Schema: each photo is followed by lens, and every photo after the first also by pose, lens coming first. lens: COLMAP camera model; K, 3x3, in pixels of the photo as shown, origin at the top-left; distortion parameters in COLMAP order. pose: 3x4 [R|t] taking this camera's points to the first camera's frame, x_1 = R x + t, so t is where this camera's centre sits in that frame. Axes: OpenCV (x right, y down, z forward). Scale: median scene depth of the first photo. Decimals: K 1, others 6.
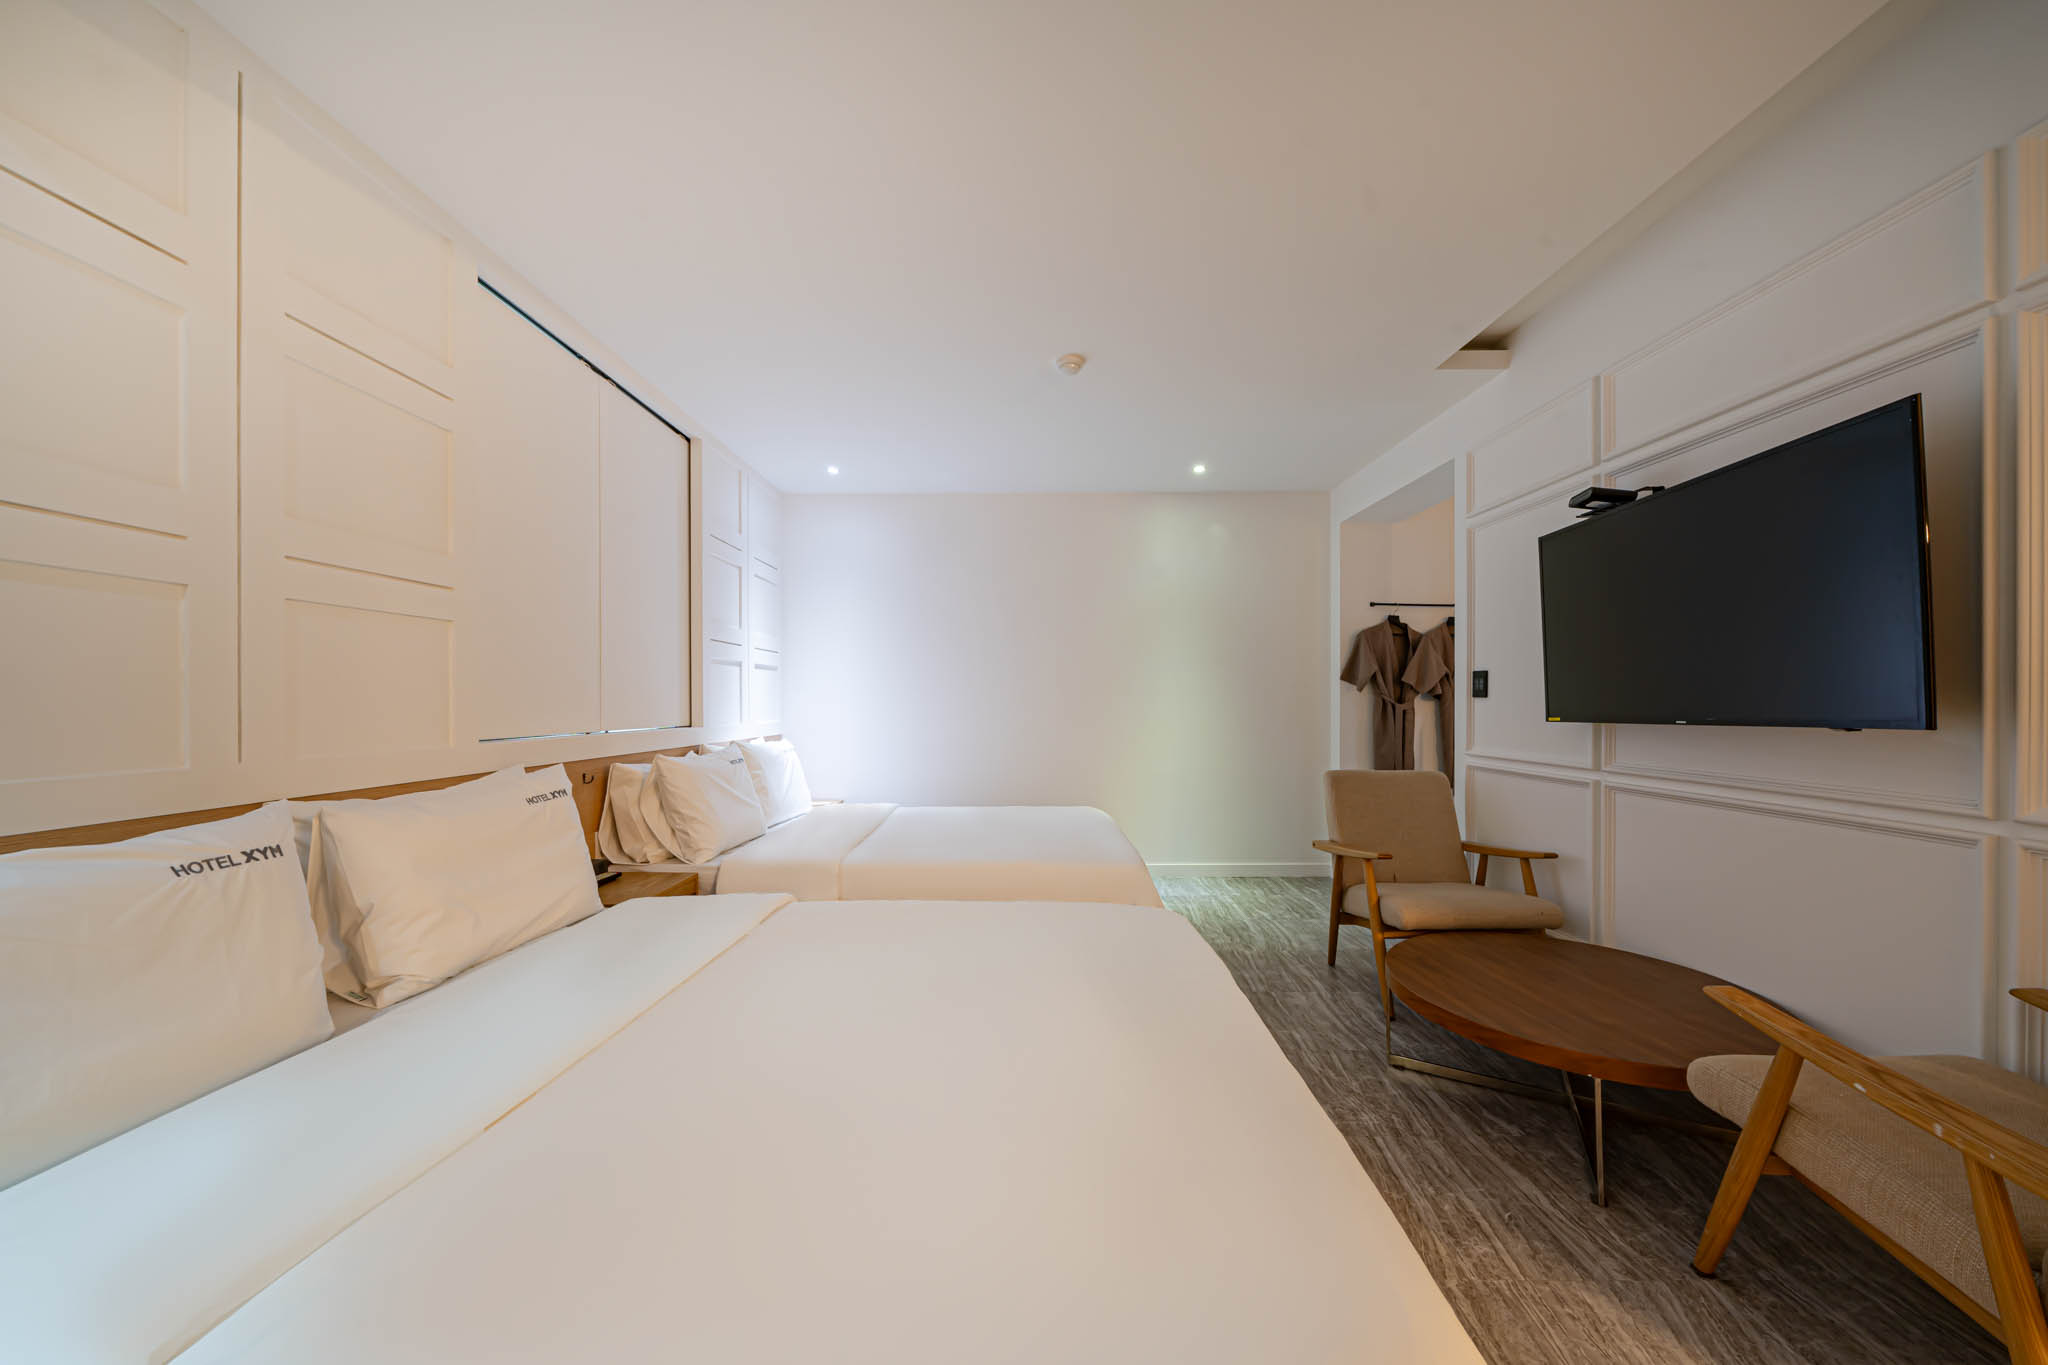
lens RADIAL K [[702.6, 0, 1019.7], [0, 702.6, 697.3], [0, 0, 1]] dist [-0.009830, 0.000288]
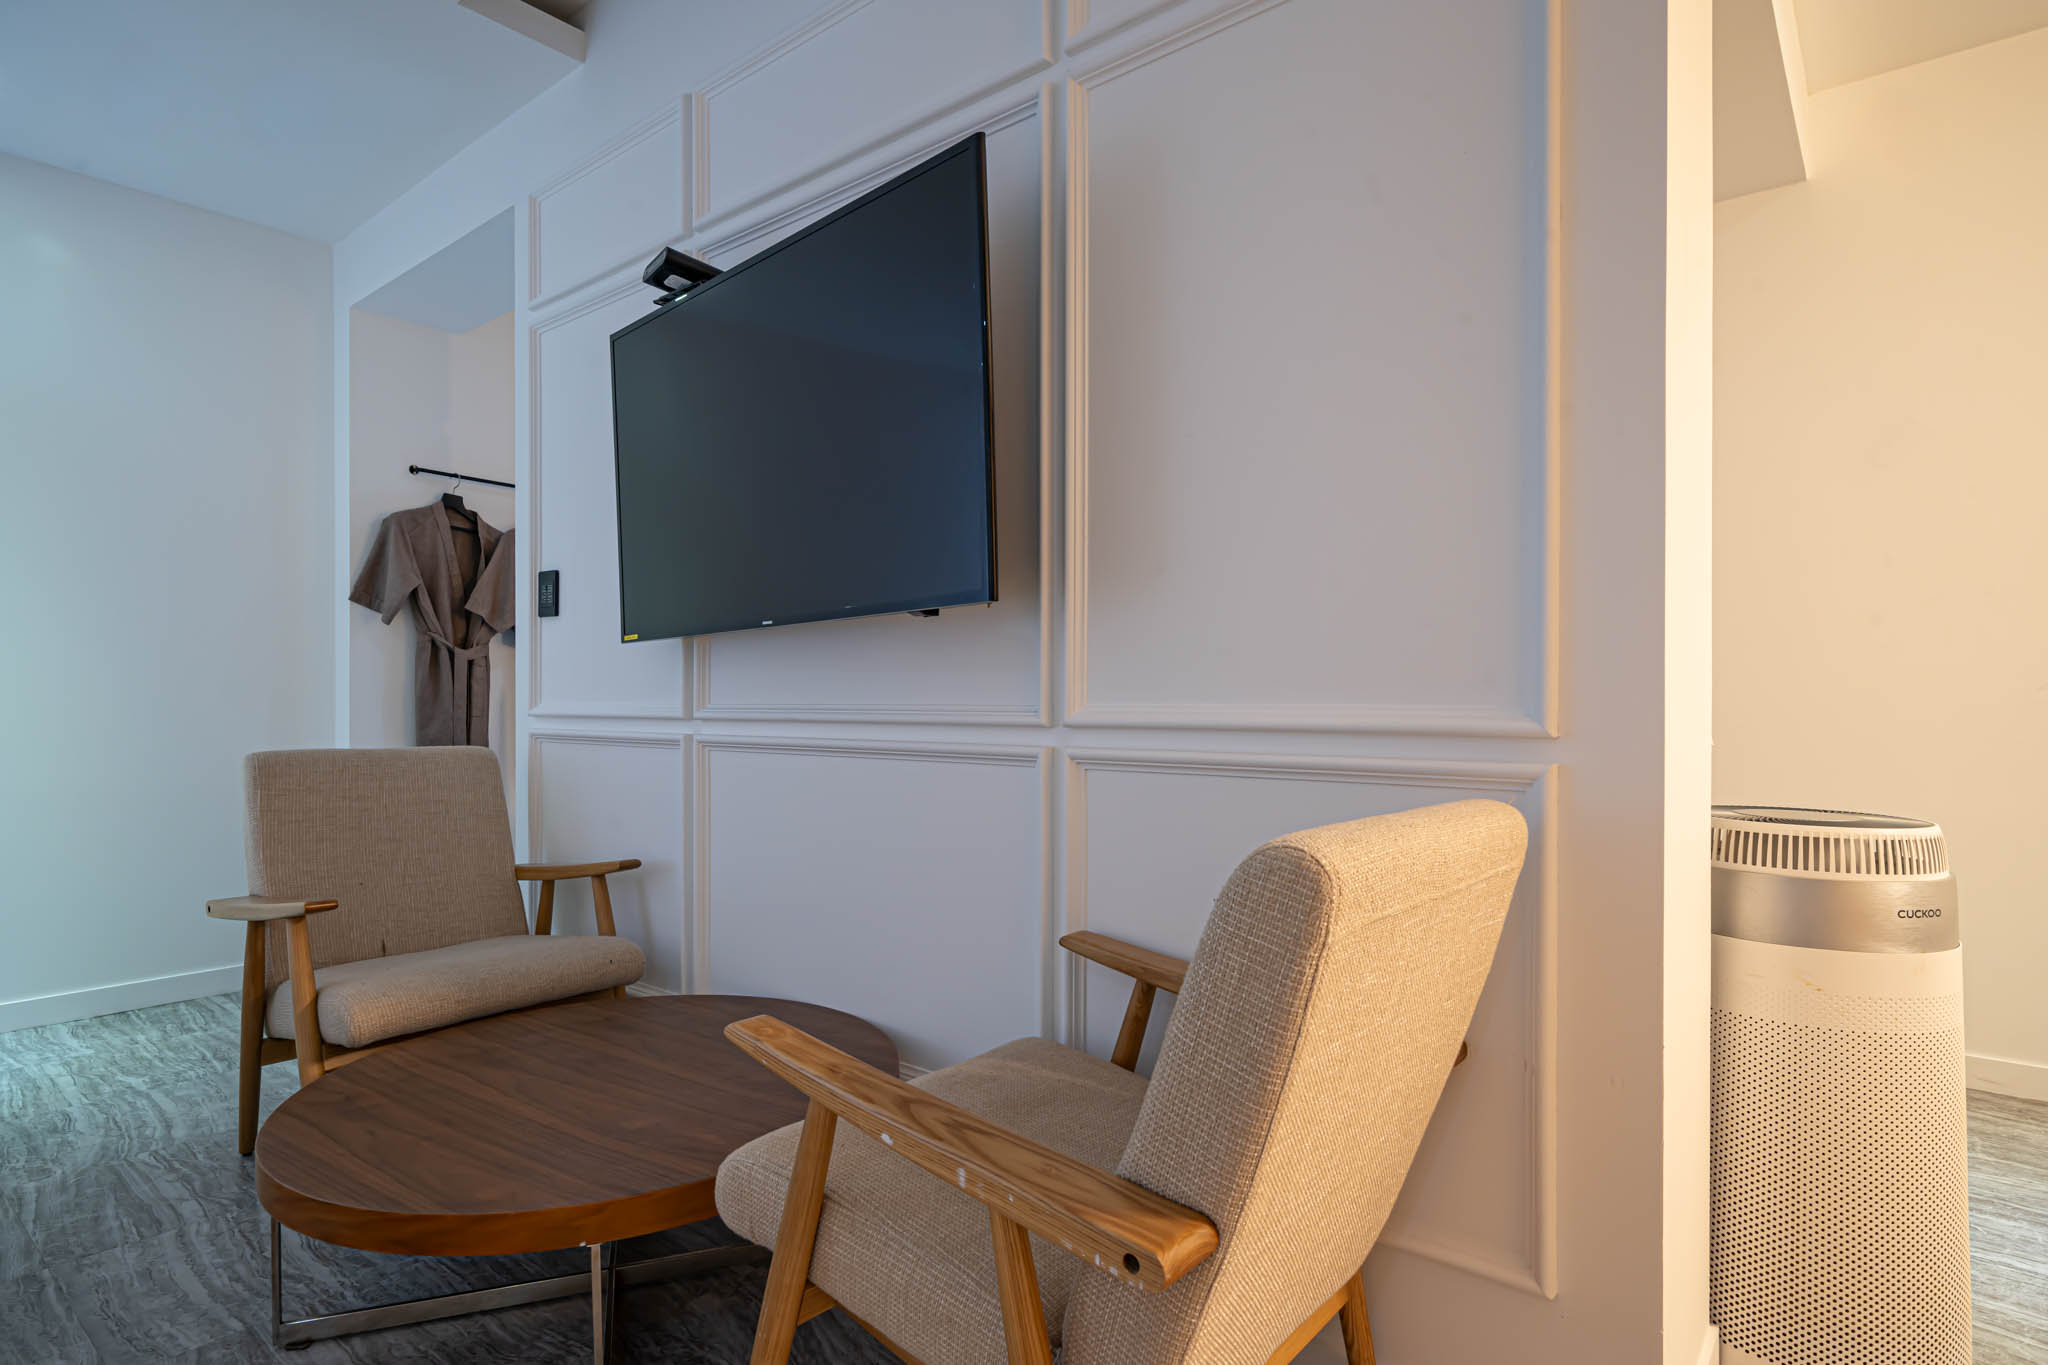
lens RADIAL K [[1067.5, 0, 1024.0], [0, 1067.5, 682.5], [0, 0, 1]] dist [0.000121, 0.001097]
pose [[0.630522, 0.011433, 0.776087, 0.259885], [-0.001549, 0.999908, -0.013472, 0.082885], [-0.776170, 0.007293, 0.630482, 0.146848]]
